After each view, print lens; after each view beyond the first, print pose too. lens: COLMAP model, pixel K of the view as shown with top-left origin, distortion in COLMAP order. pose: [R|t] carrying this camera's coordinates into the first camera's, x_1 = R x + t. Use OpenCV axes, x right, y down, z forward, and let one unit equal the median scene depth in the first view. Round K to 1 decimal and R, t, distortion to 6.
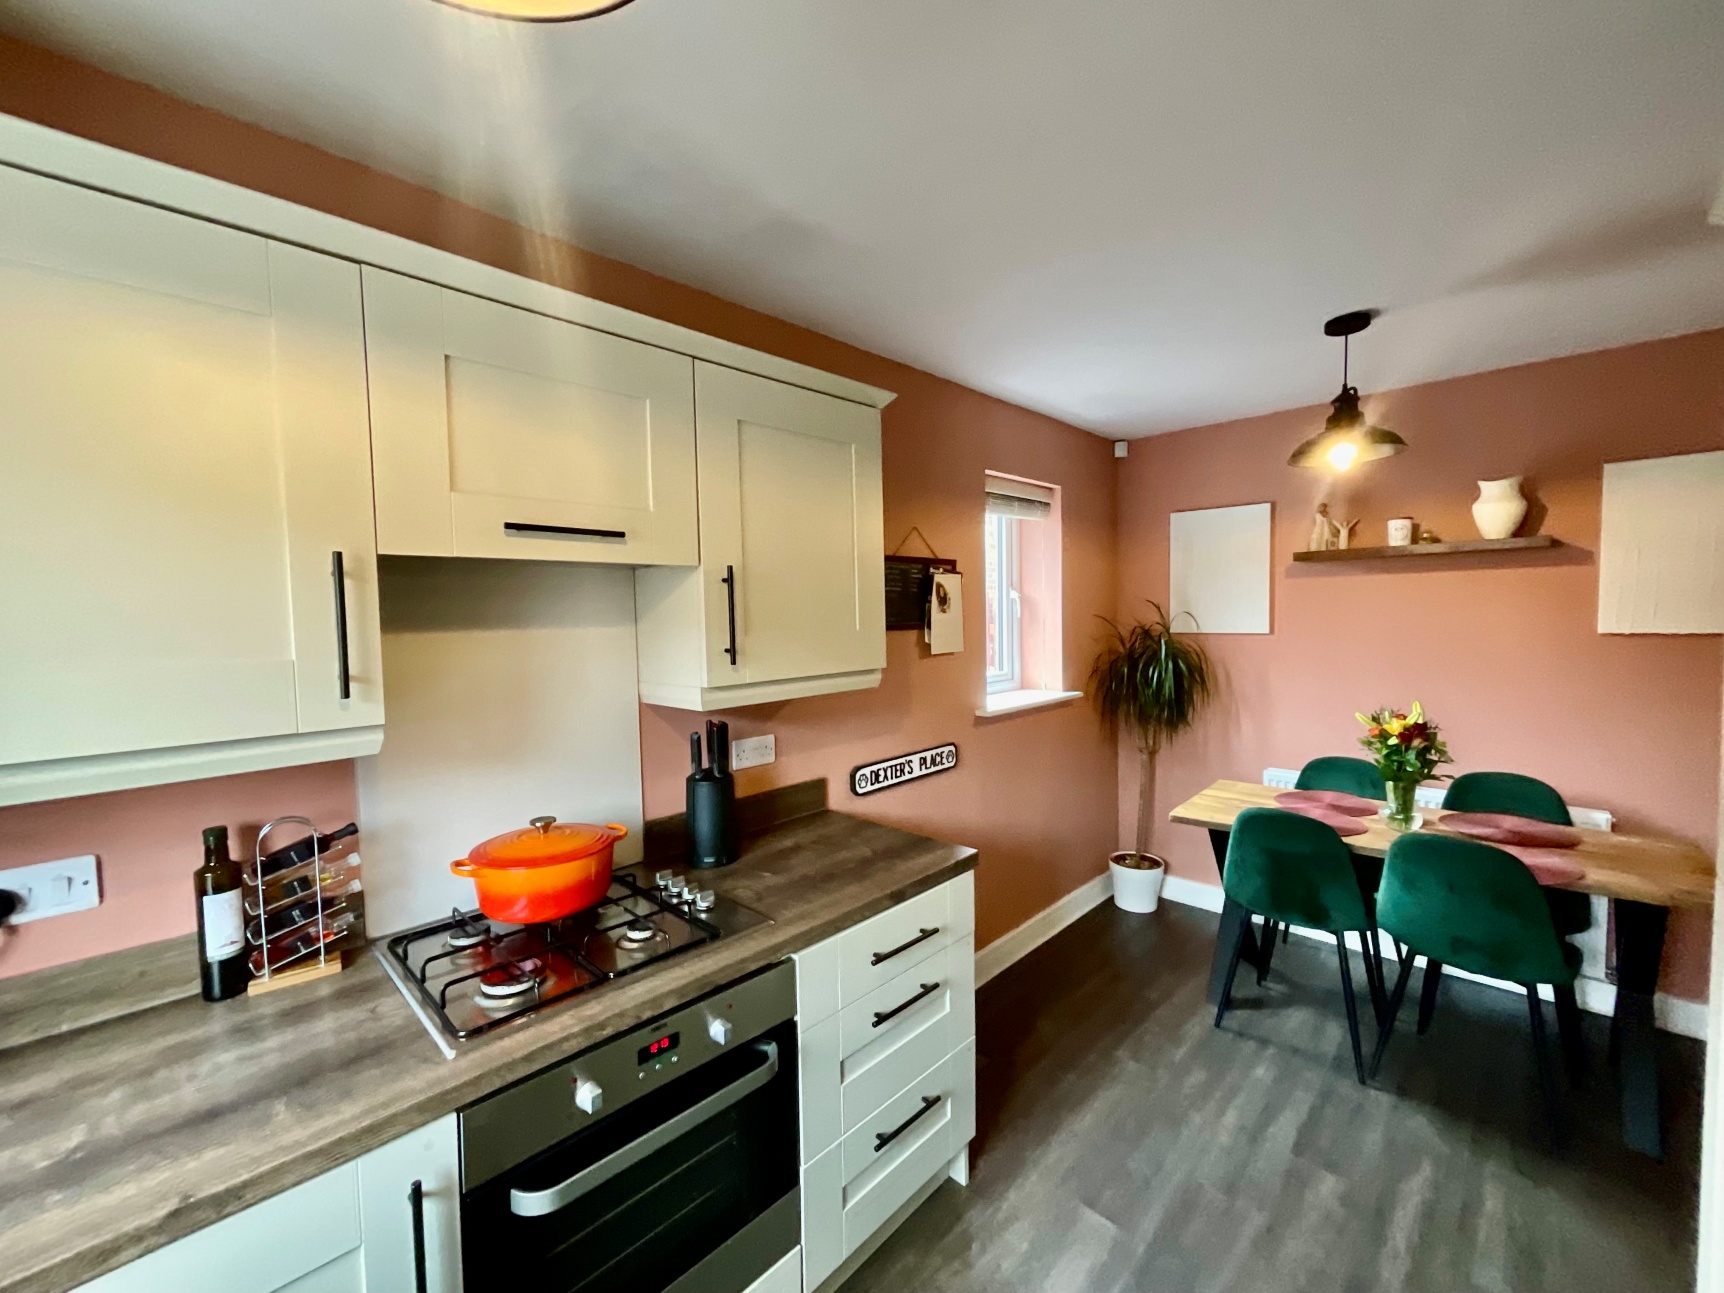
lens RADIAL K [[695.9, 0, 862.0], [0, 695.9, 646.5], [0, 0, 1]] dist [0.001088, -0.000107]
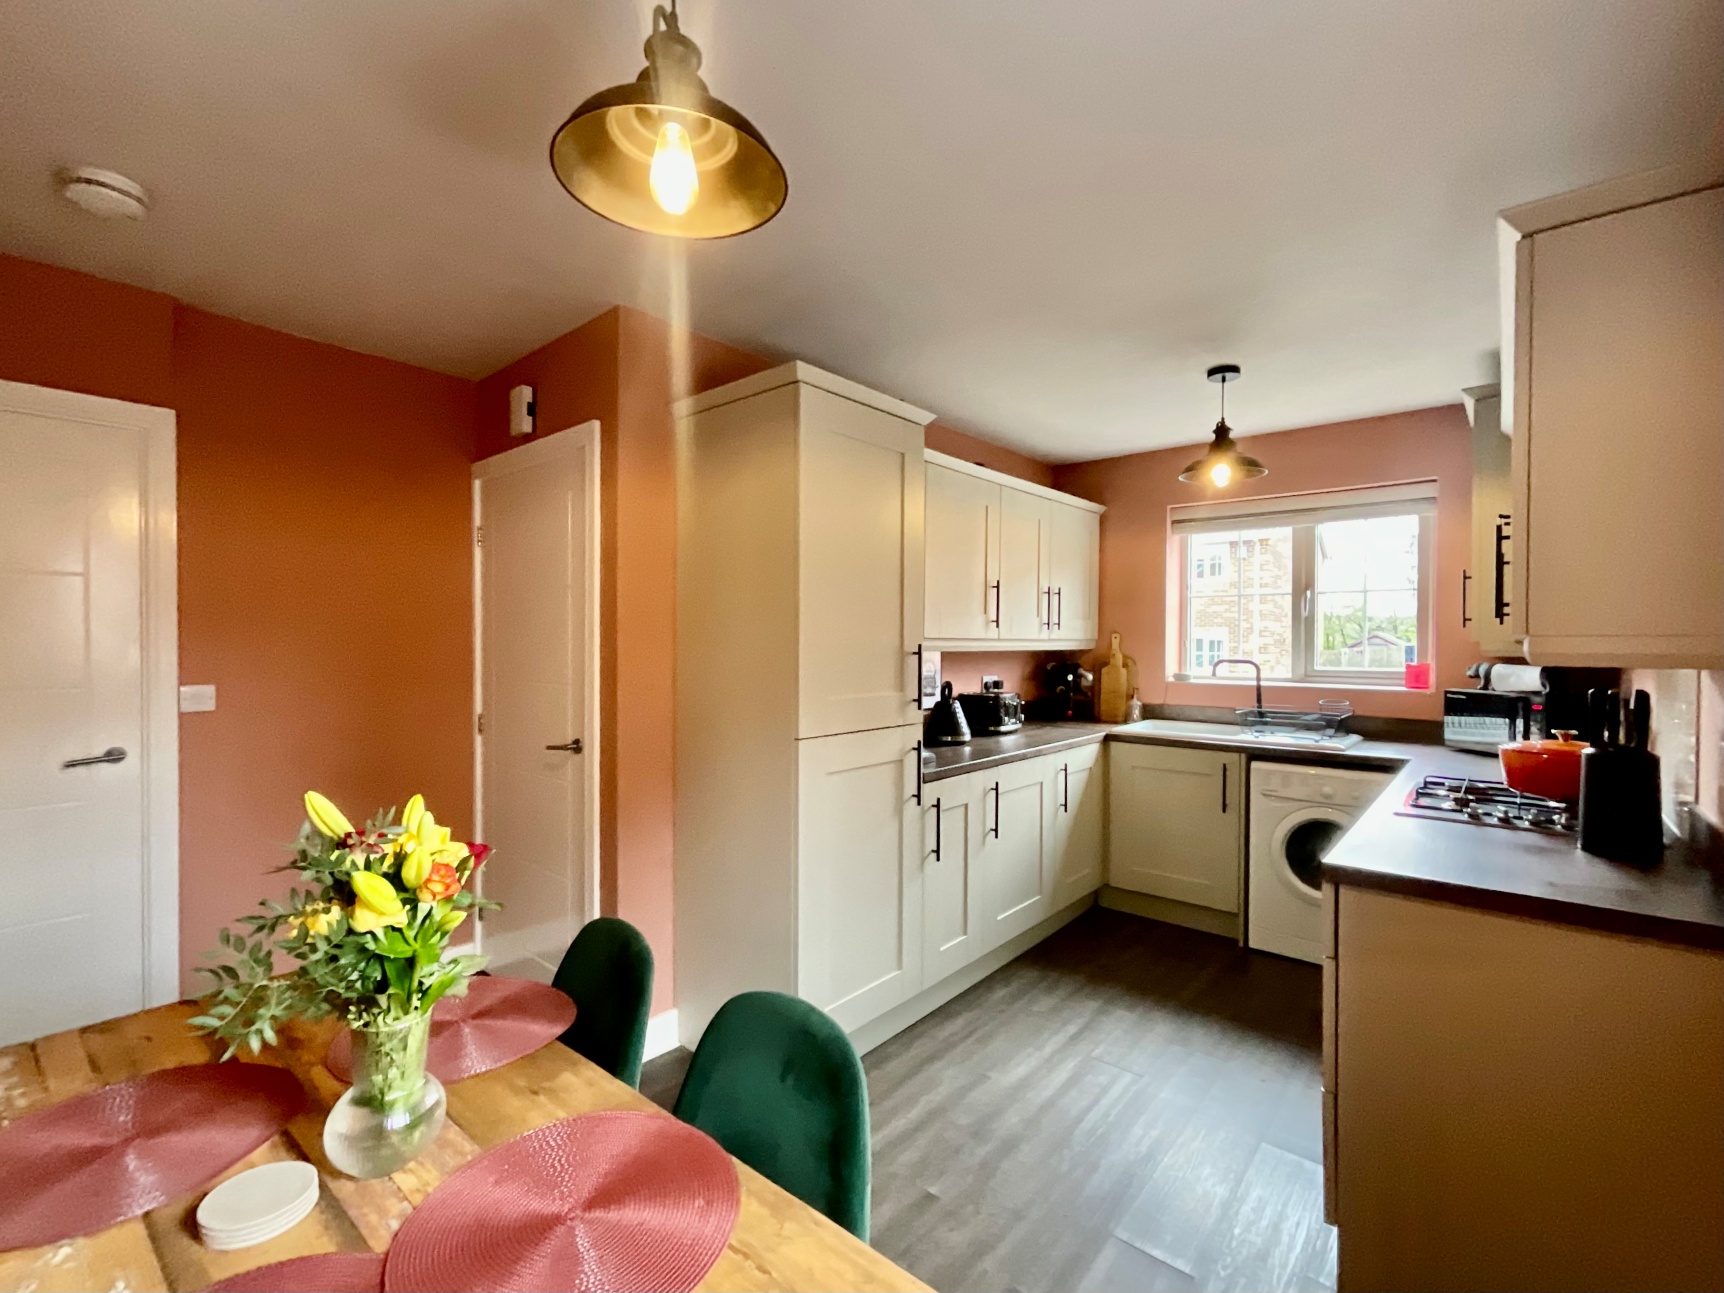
lens RADIAL K [[757.5, 0, 862.0], [0, 757.5, 646.5], [0, 0, 1]] dist [-0.012187, 0.018773]
pose [[-0.998111, 0.015517, -0.059443, 0.604224], [0.012215, 0.998384, 0.055507, -0.006755], [0.060208, 0.054676, -0.996687, 1.488414]]
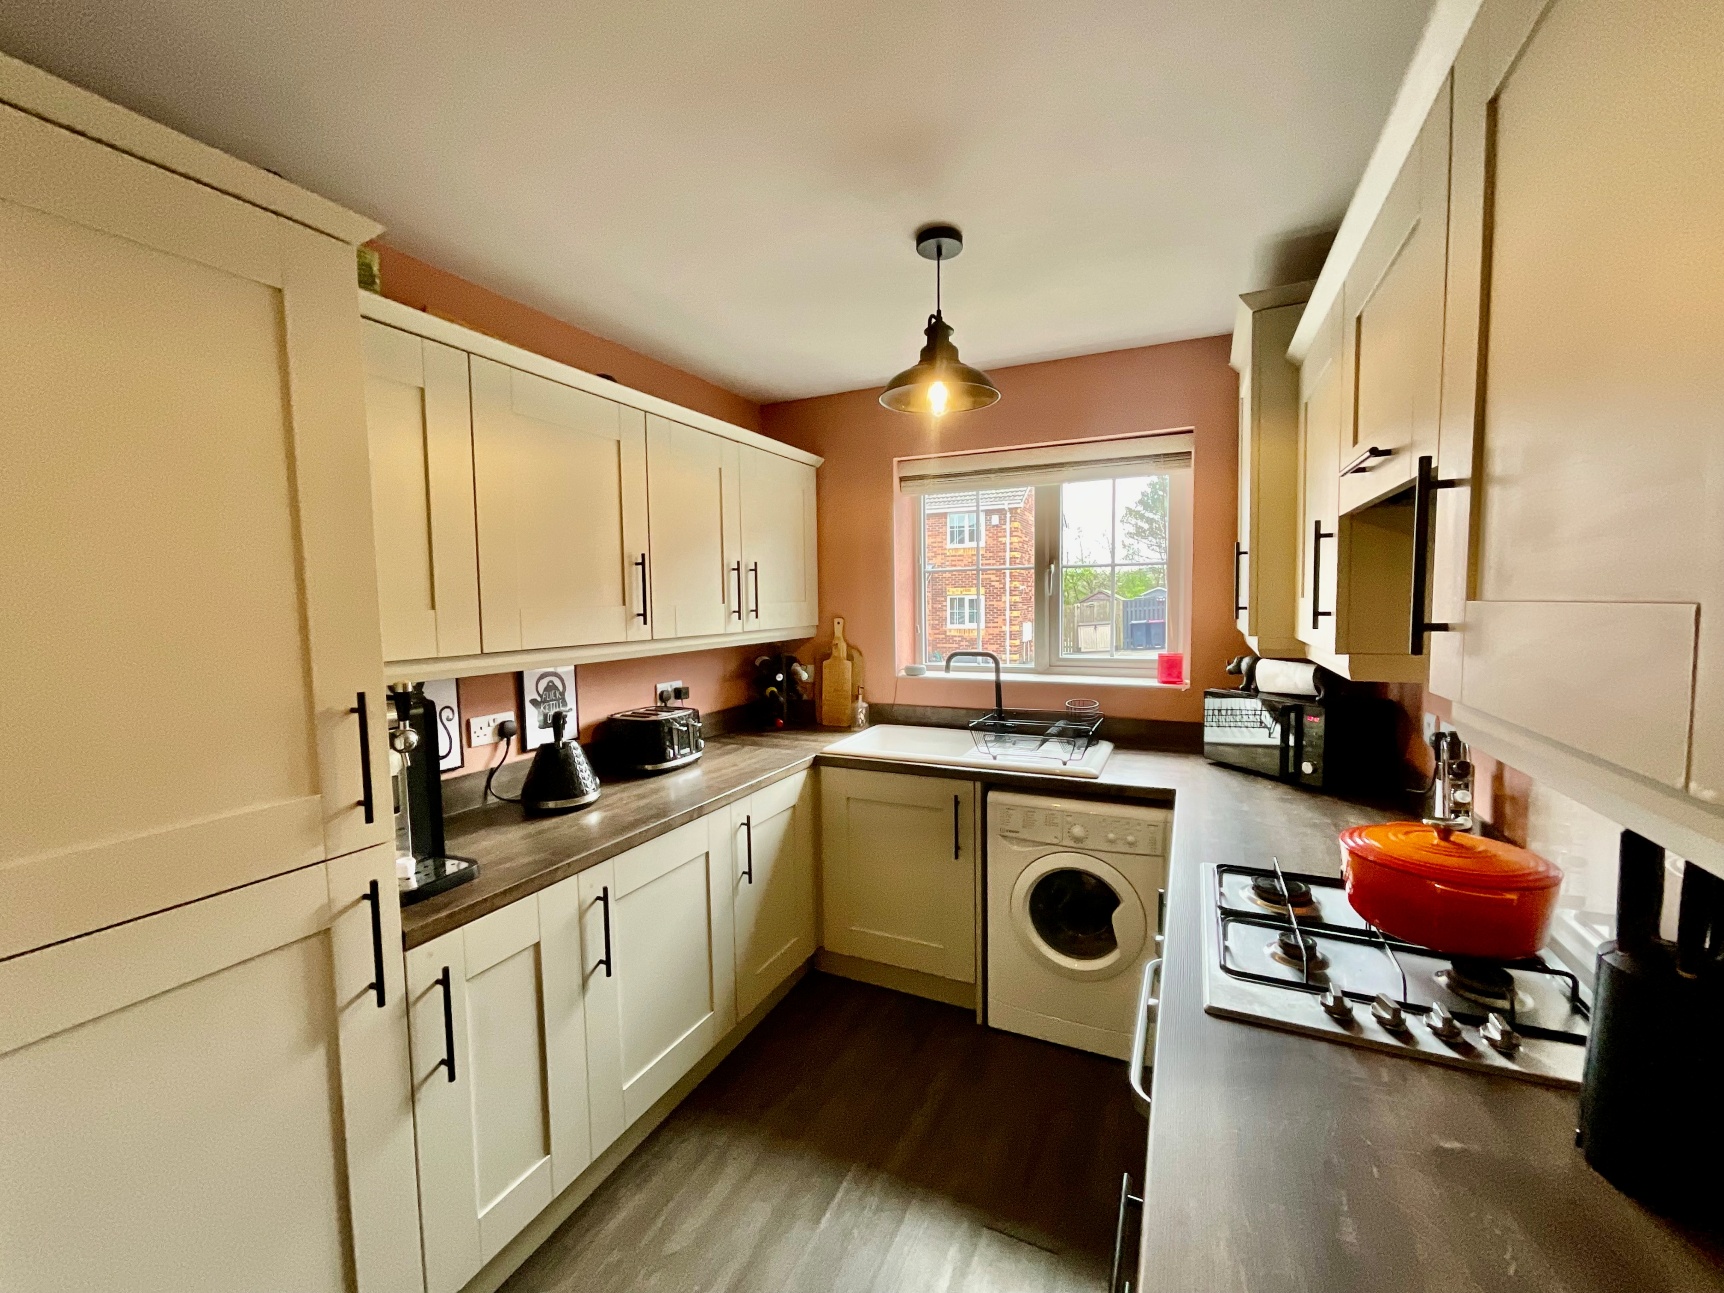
lens RADIAL K [[695.9, 0, 862.0], [0, 695.9, 646.5], [0, 0, 1]] dist [0.001088, -0.000107]
pose [[-0.945058, 0.057668, -0.321777, 0.256148], [0.020319, 0.992777, 0.118244, -0.033967], [0.326271, 0.105209, -0.939403, 0.959462]]
